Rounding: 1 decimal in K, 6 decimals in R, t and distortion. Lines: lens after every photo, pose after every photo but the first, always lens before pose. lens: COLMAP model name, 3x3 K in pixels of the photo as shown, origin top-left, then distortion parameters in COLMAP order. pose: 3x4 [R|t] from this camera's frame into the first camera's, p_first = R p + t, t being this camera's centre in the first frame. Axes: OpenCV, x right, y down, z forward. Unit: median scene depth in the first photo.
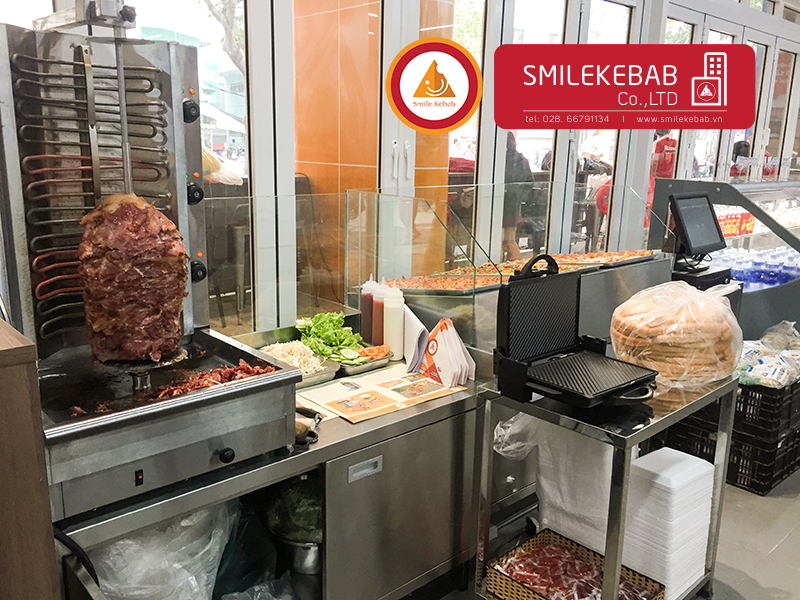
lens RADIAL K [[677.8, 0, 400.0], [0, 677.8, 300.0], [0, 0, 1]] dist [0.063087, -0.088121]
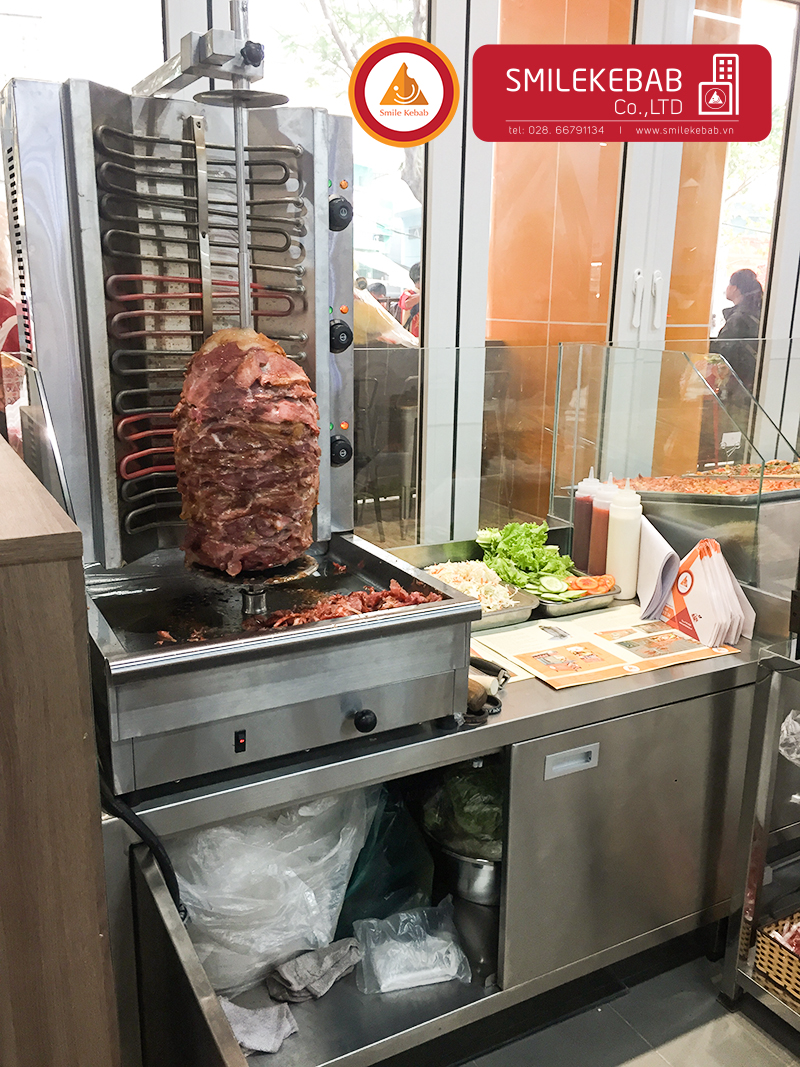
lens RADIAL K [[916.8, 0, 404.9], [0, 916.8, 528.7], [0, 0, 1]] dist [0.053552, 0.006925]
pose [[0.971902, 0.049746, -0.230069, -0.014415], [-0.046041, 0.998709, 0.021446, 0.014664], [0.230839, -0.010251, 0.972938, 0.107454]]
